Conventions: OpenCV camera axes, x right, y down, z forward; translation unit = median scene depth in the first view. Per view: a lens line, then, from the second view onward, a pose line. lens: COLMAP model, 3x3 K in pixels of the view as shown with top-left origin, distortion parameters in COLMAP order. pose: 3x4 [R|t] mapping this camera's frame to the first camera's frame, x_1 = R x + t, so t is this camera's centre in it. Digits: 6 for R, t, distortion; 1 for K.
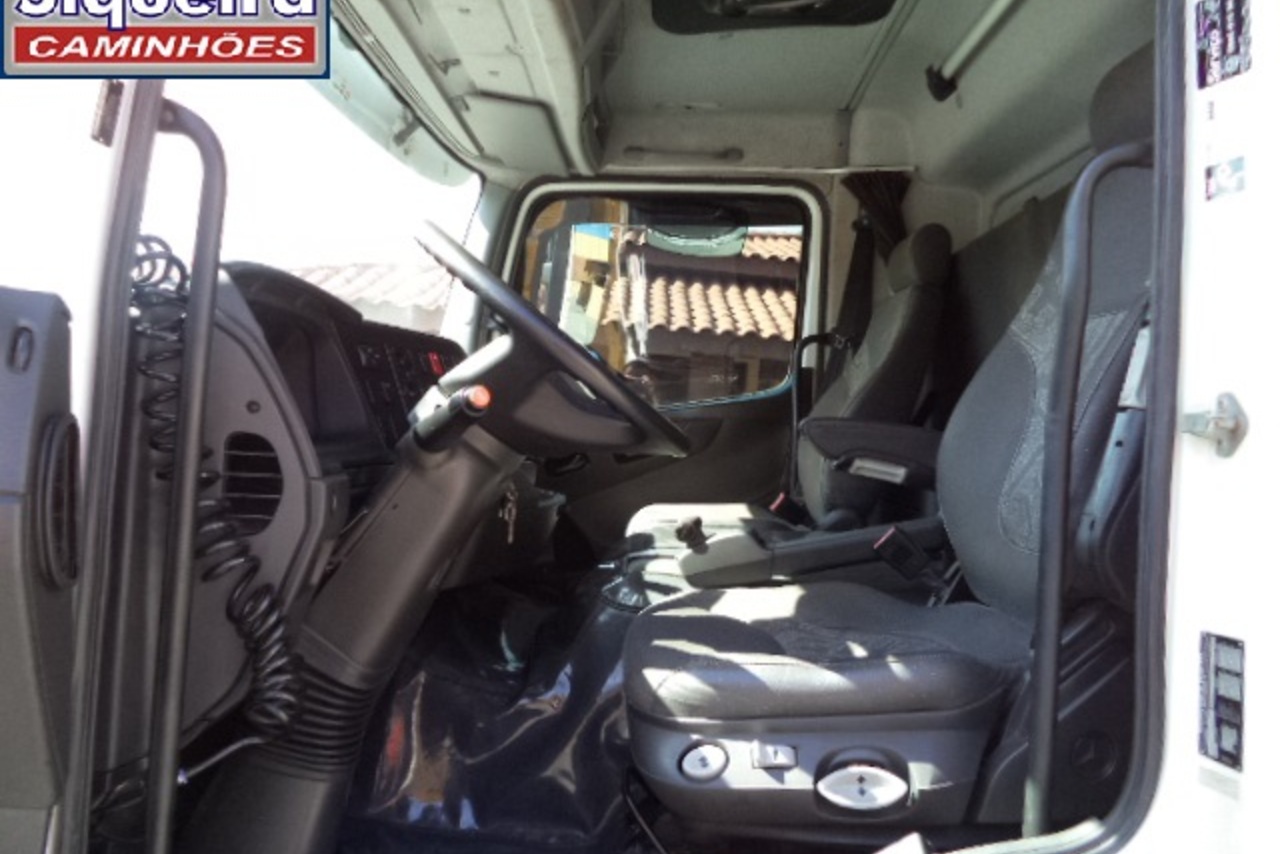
lens RADIAL K [[1029.5, 0, 640.0], [0, 1029.5, 427.0], [0, 0, 1]] dist [-0.007744, -0.045903]
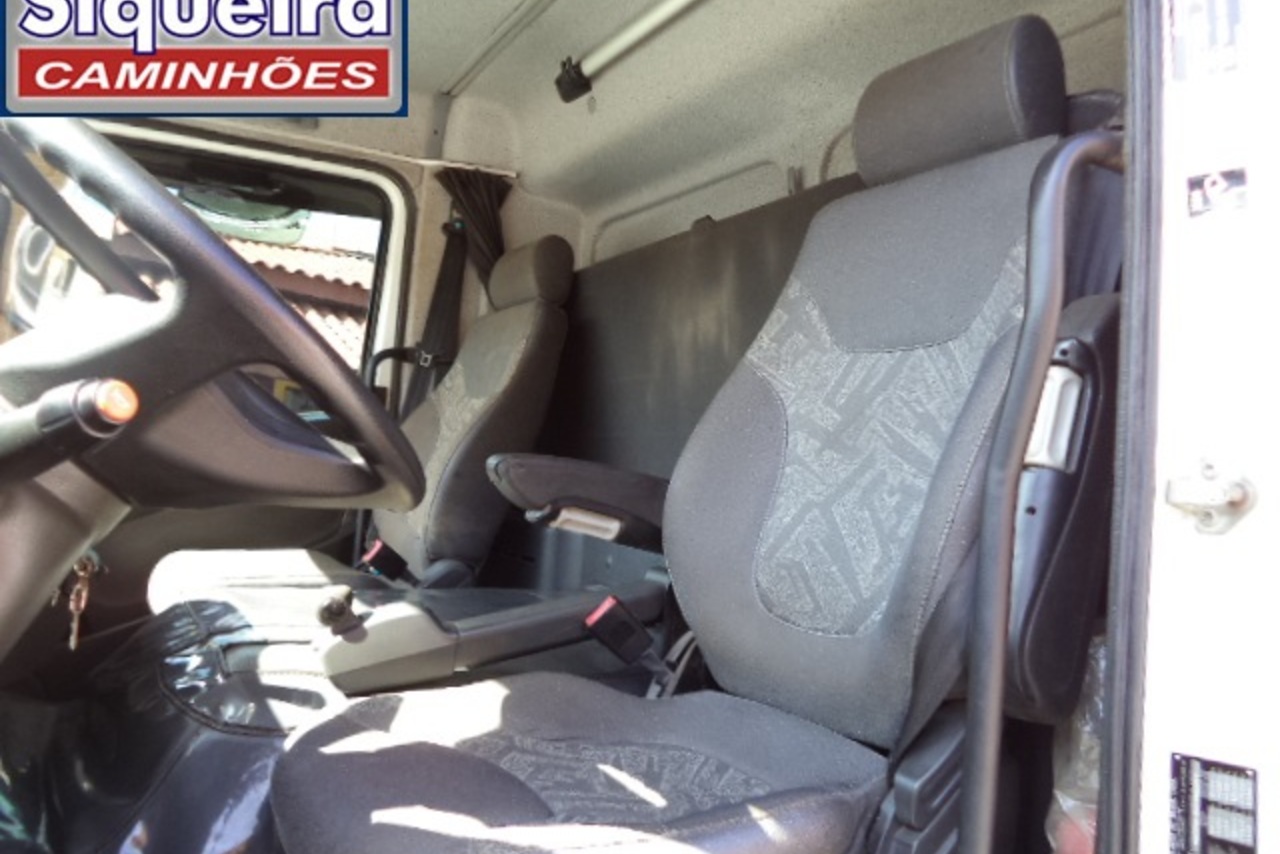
lens RADIAL K [[1029.5, 0, 640.0], [0, 1029.5, 427.0], [0, 0, 1]] dist [-0.007744, -0.045903]
pose [[0.868725, 0.050261, 0.492739, -0.123640], [-0.037890, 0.998667, -0.035066, -0.005920], [-0.493844, 0.011793, 0.869470, 0.293187]]
